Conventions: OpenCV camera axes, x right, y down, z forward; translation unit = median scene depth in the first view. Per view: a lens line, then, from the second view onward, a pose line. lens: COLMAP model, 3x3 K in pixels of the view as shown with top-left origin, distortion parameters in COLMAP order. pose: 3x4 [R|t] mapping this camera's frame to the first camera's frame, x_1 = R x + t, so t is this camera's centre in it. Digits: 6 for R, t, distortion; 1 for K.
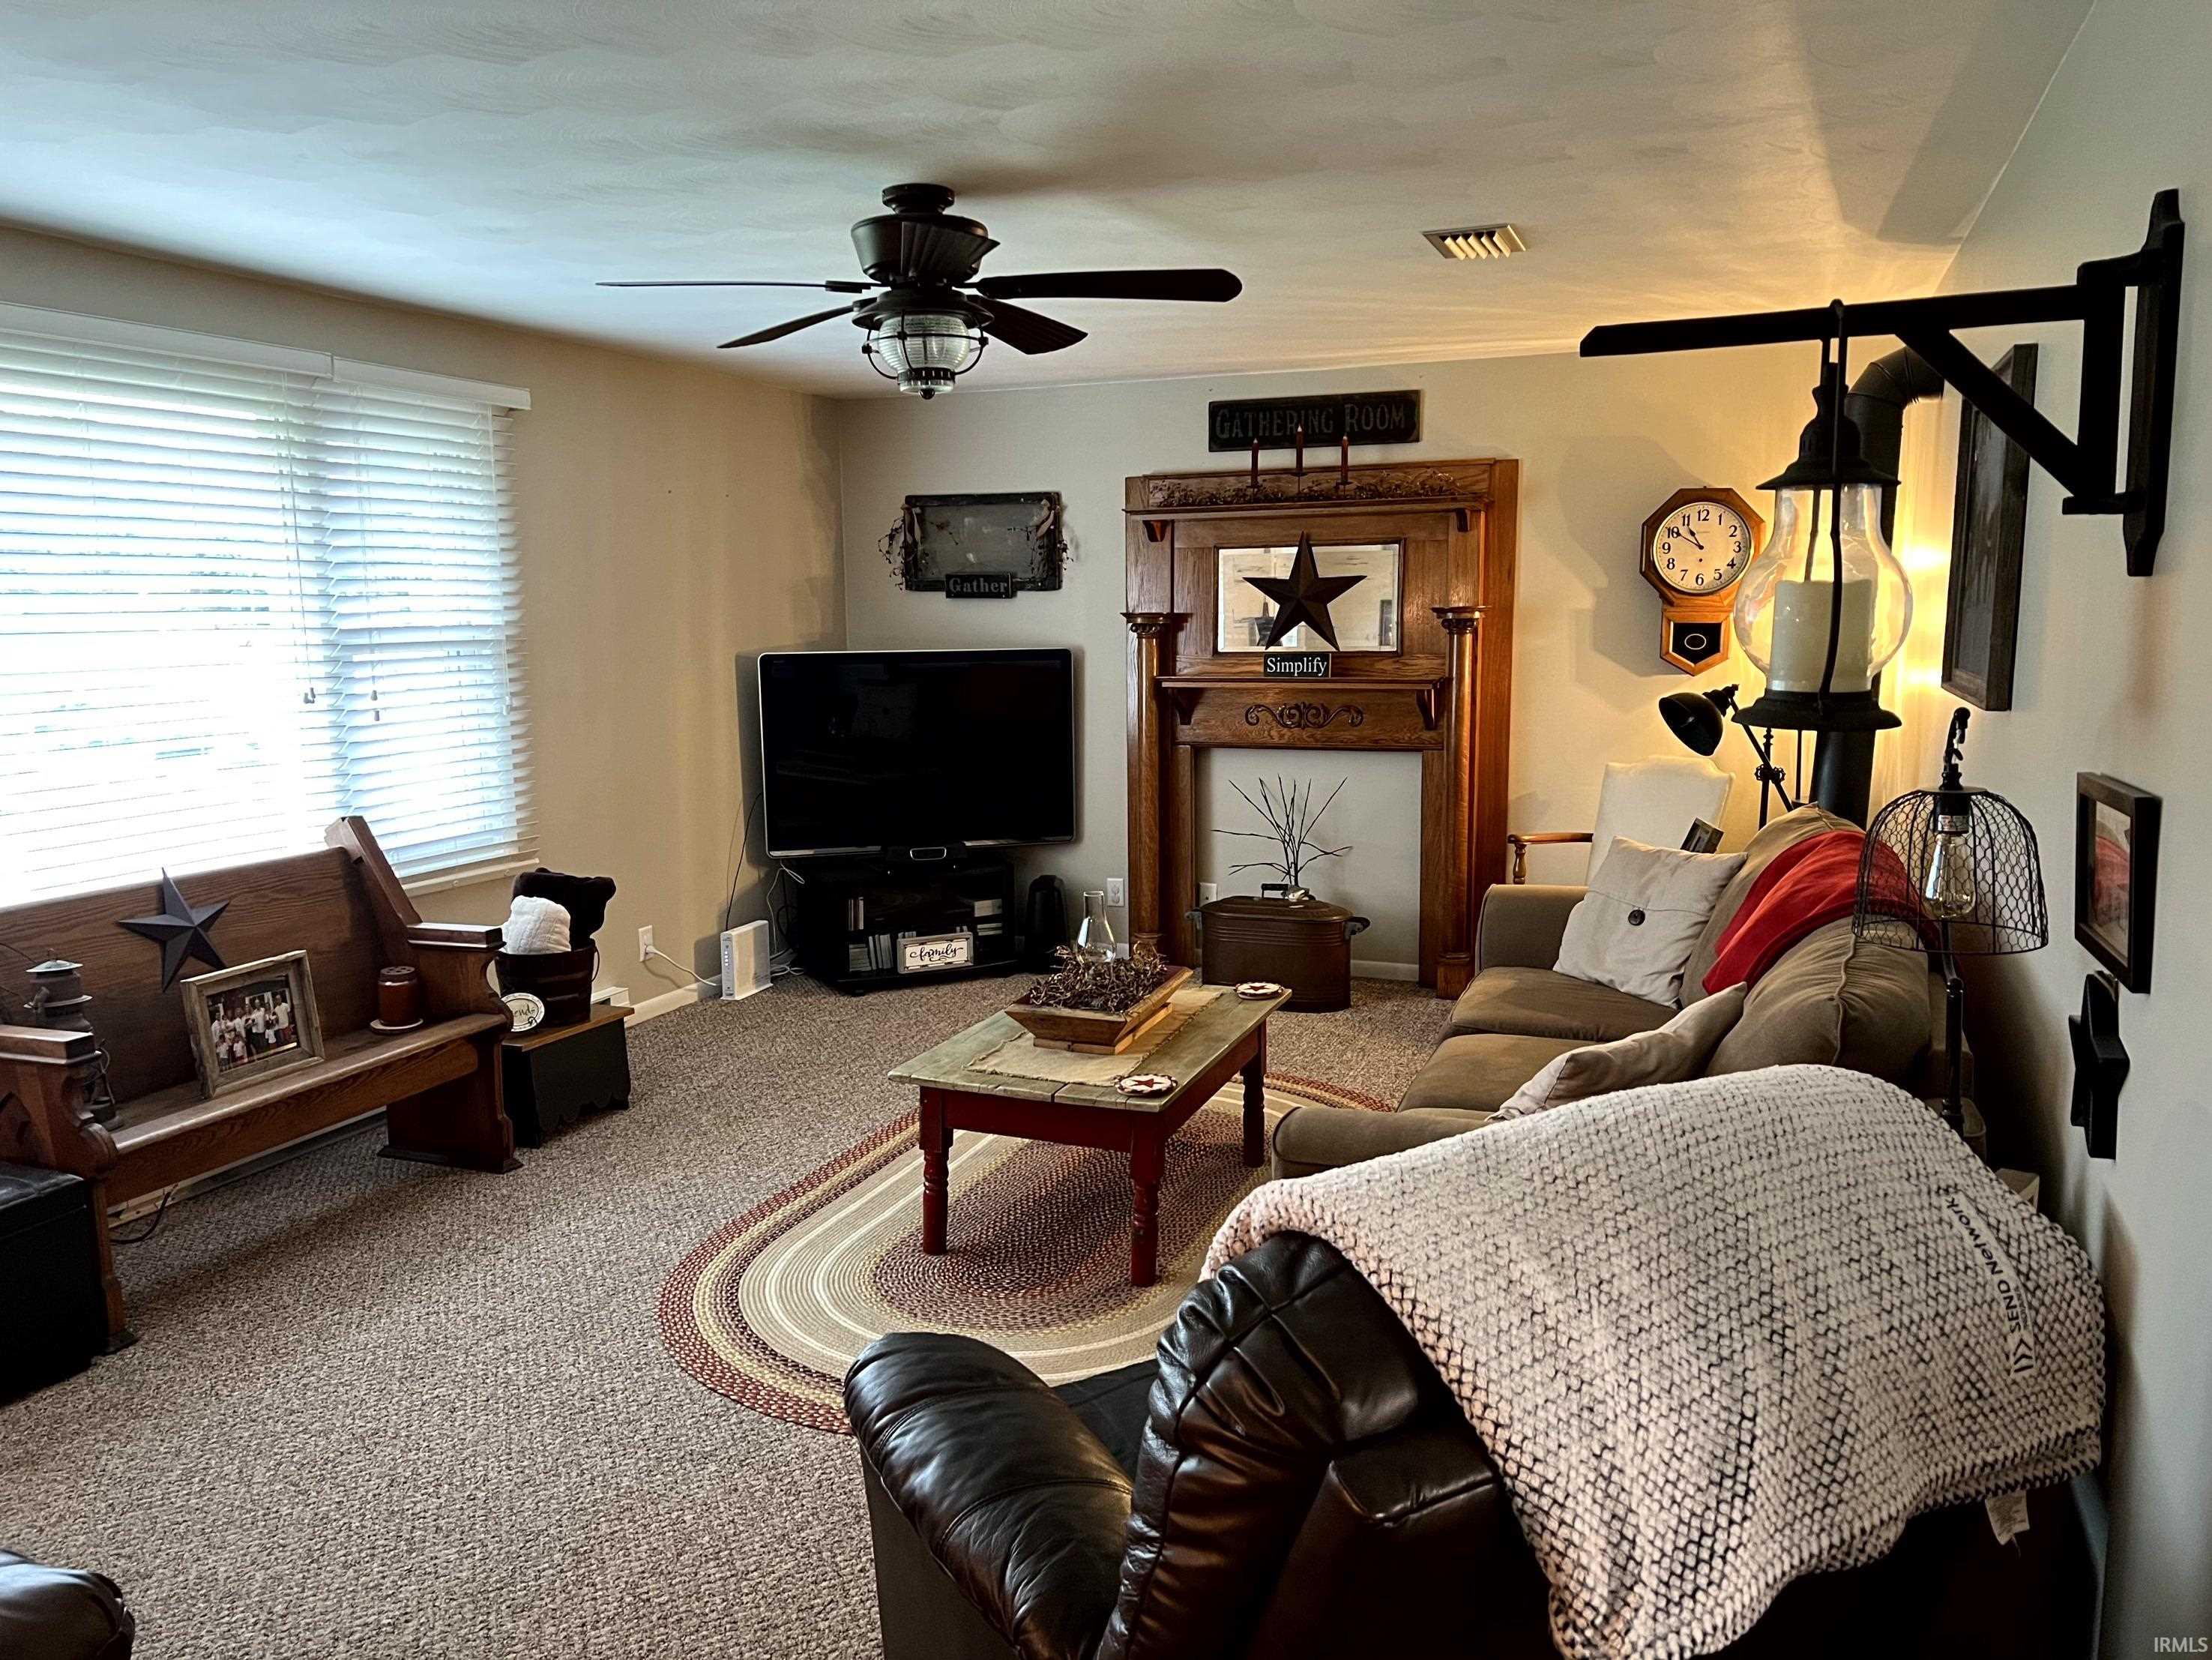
lens RADIAL K [[1622.2, 0, 1109.1], [0, 1622.2, 837.5], [0, 0, 1]] dist [0.072726, -0.091129]
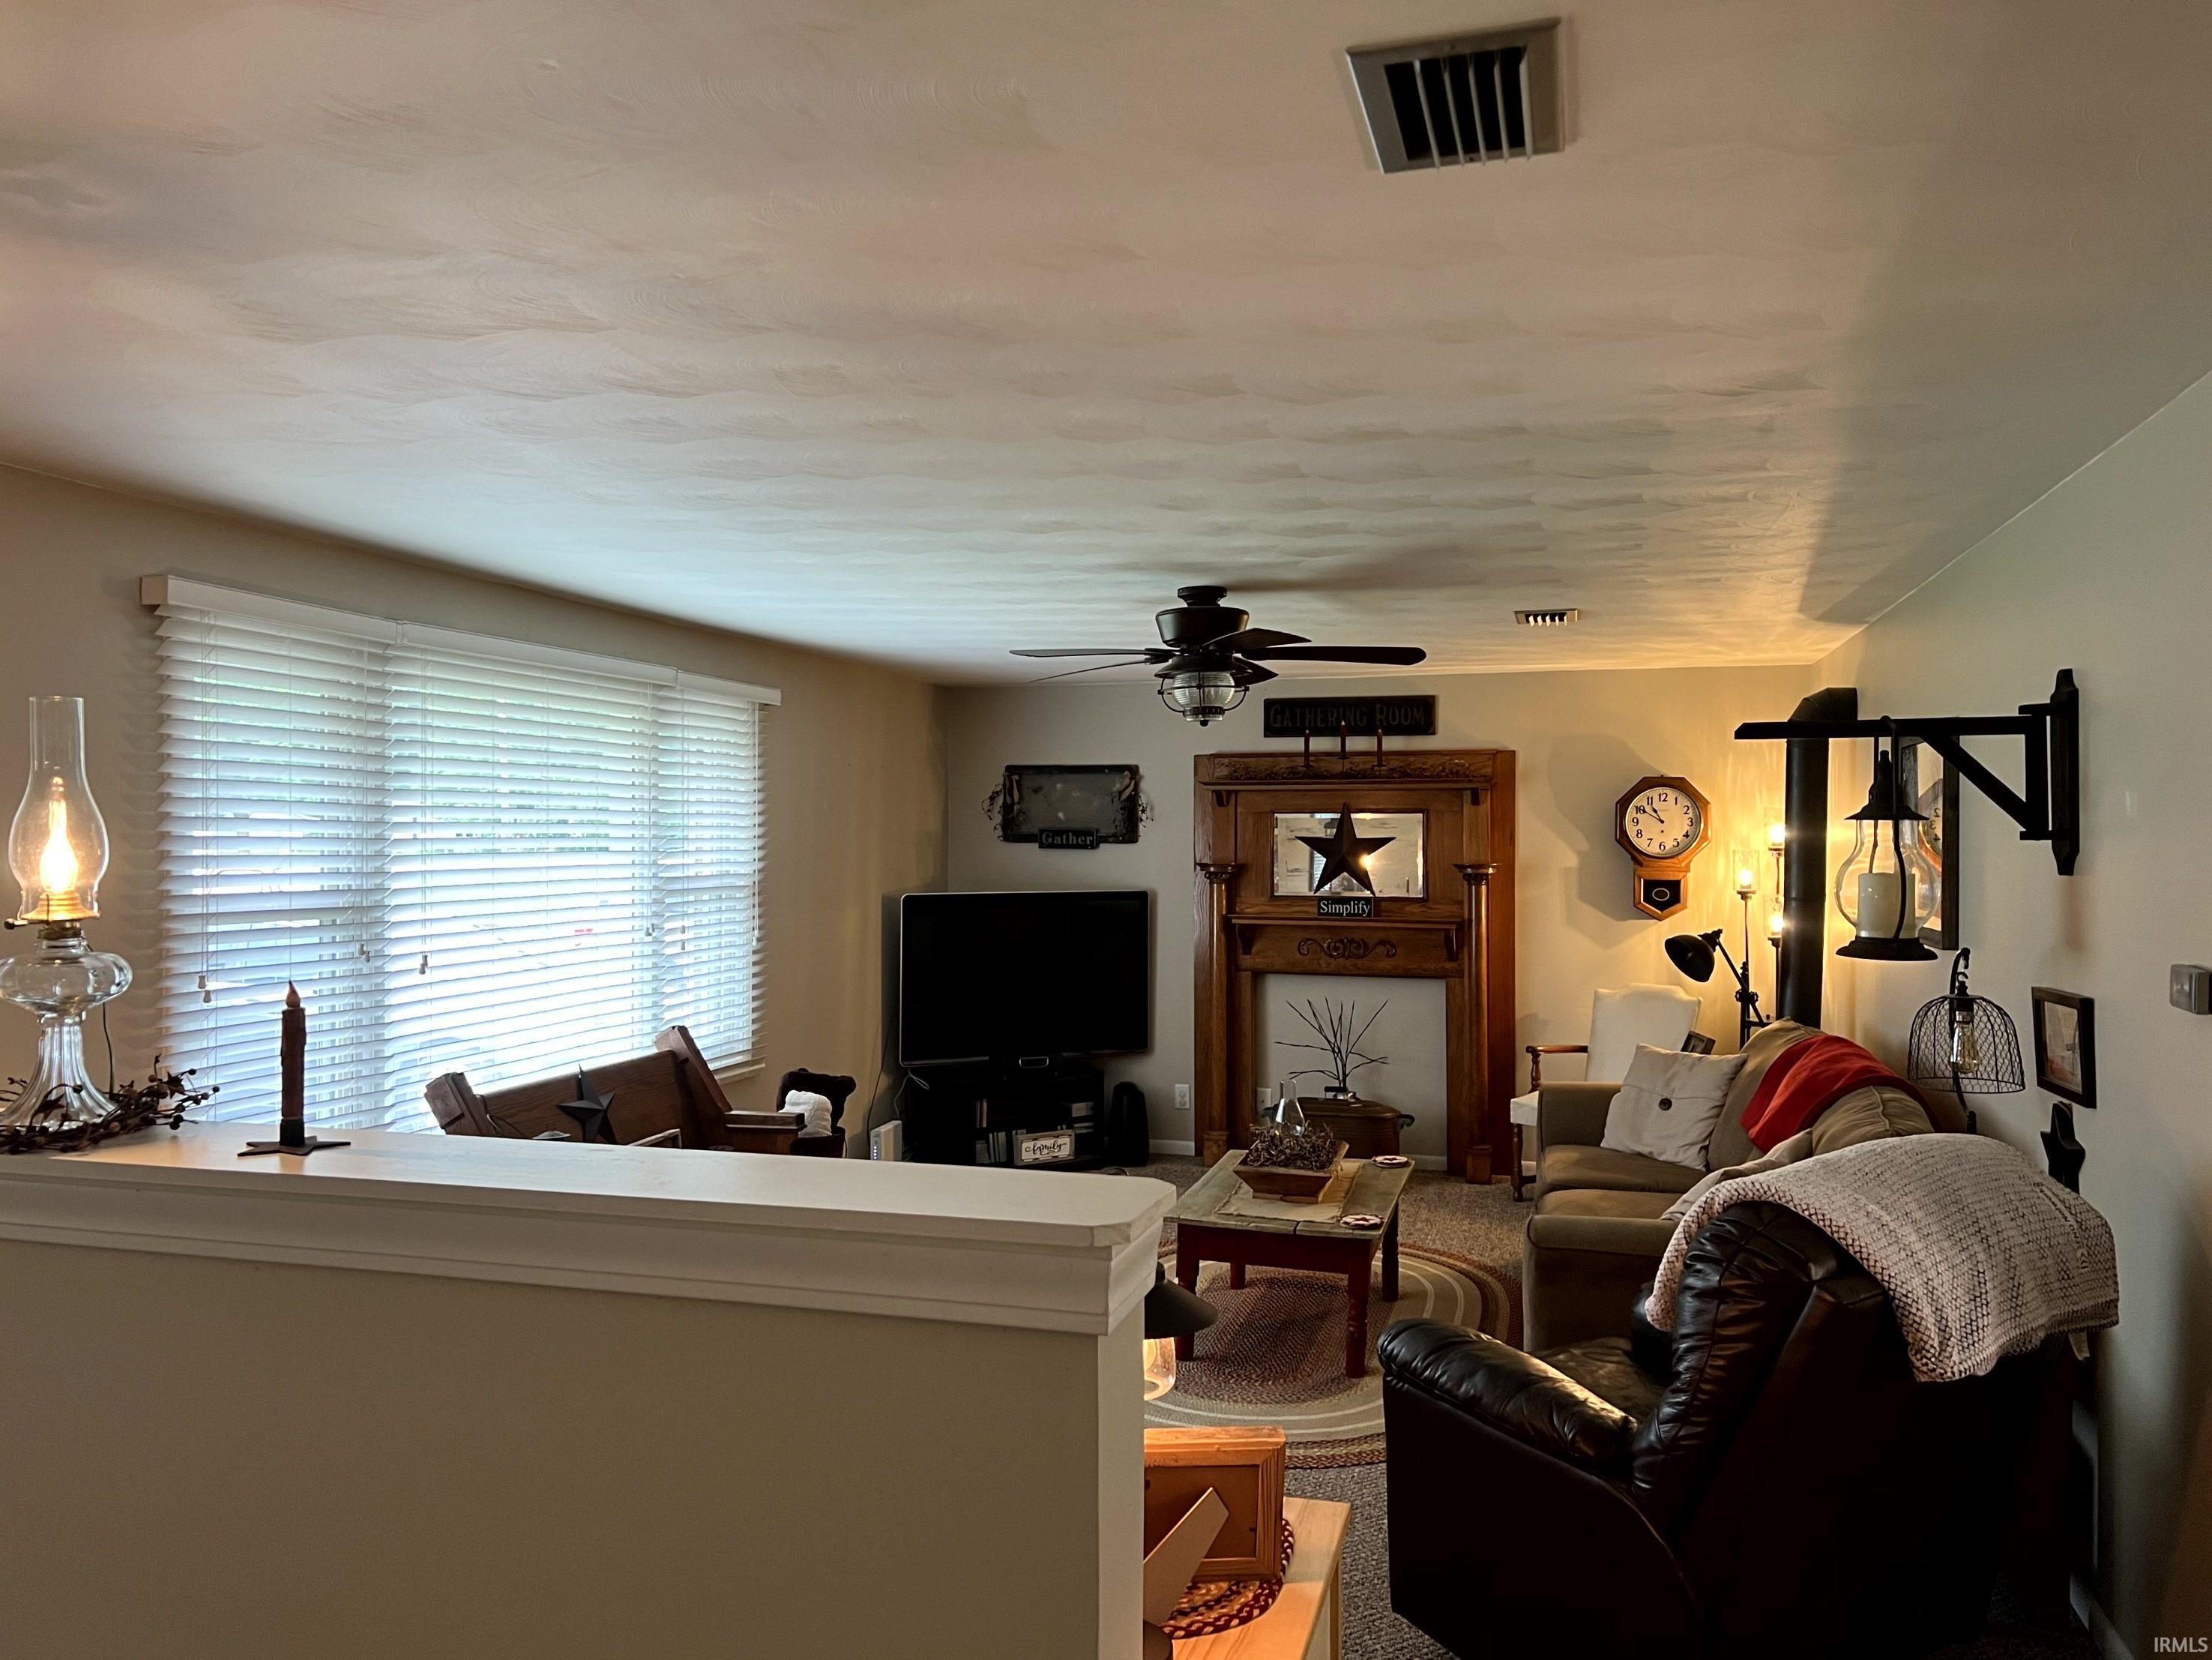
lens RADIAL K [[1639.5, 0, 1106.0], [0, 1639.5, 830.0], [0, 0, 1]] dist [0.087382, -0.103323]
pose [[0.994794, 0.013227, 0.101048, -0.198249], [0.001676, 0.989284, -0.145994, 0.018270], [-0.101896, 0.145403, 0.984111, -0.228301]]
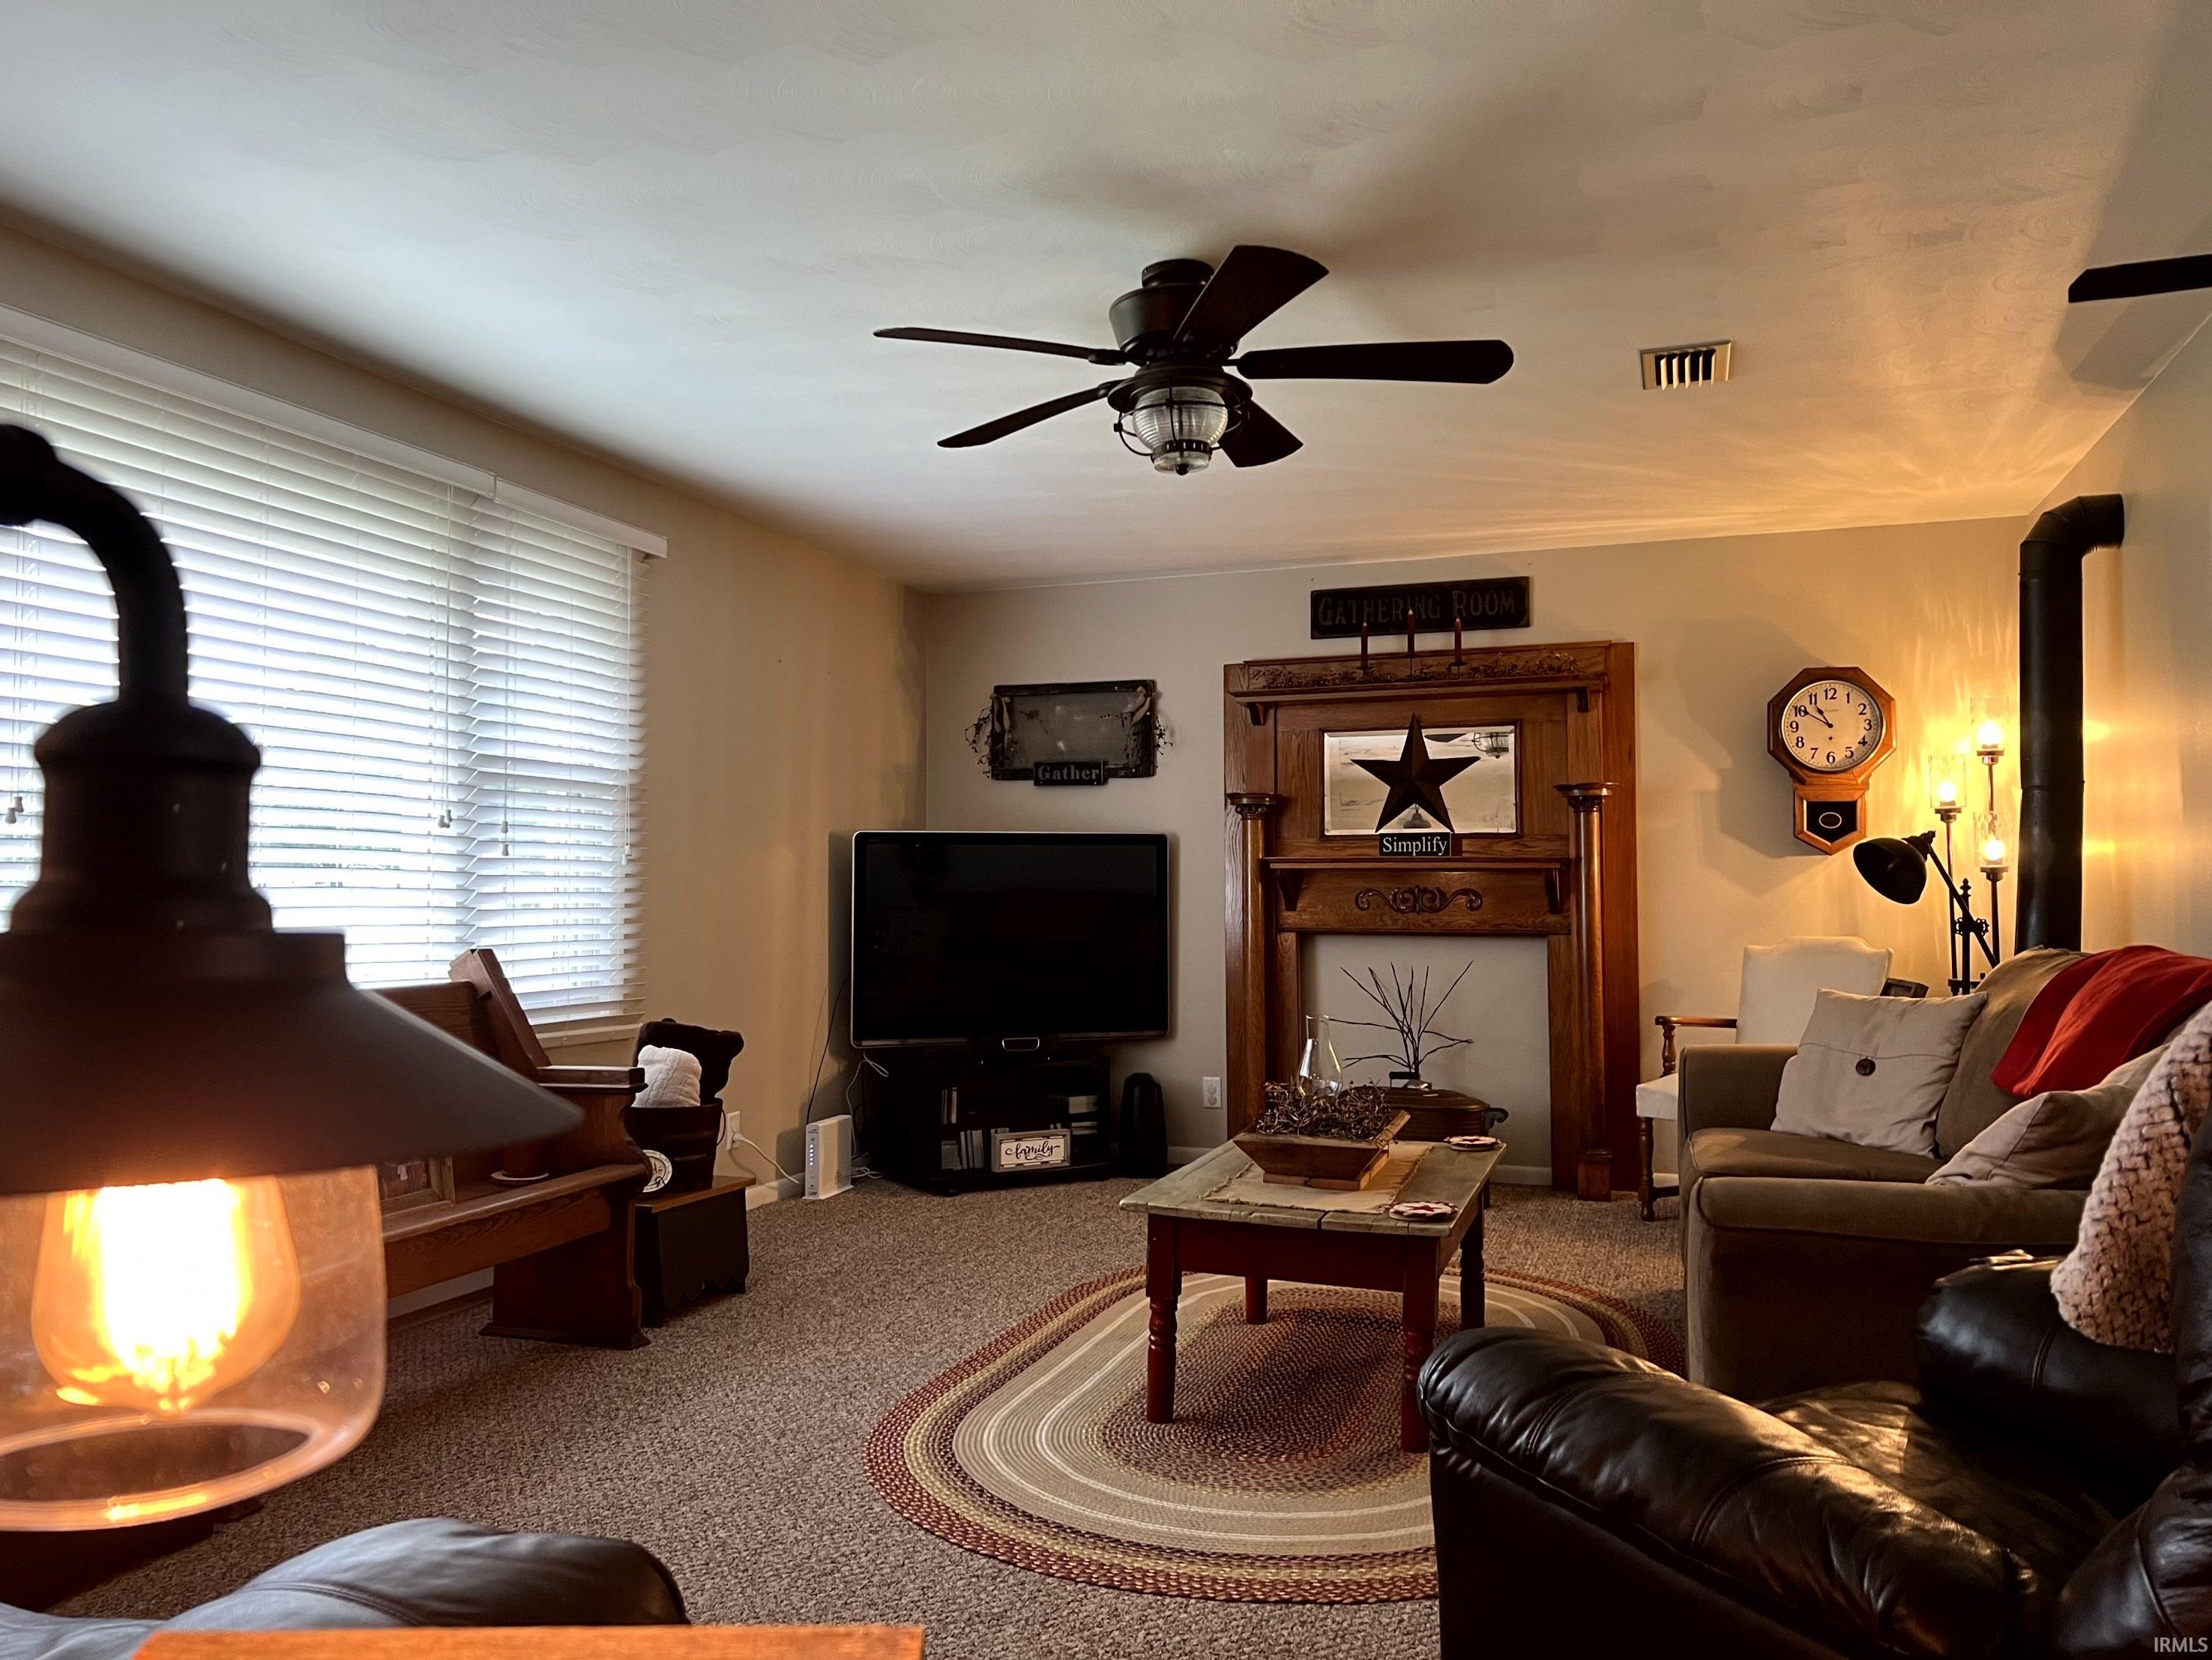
lens RADIAL K [[1629.0, 0, 1097.8], [0, 1629.0, 833.4], [0, 0, 1]] dist [0.062665, -0.083005]
pose [[0.999174, 0.010790, 0.039171, -0.114332], [-0.003369, 0.982779, -0.184756, 0.069191], [-0.040490, 0.184471, 0.982003, 0.051970]]
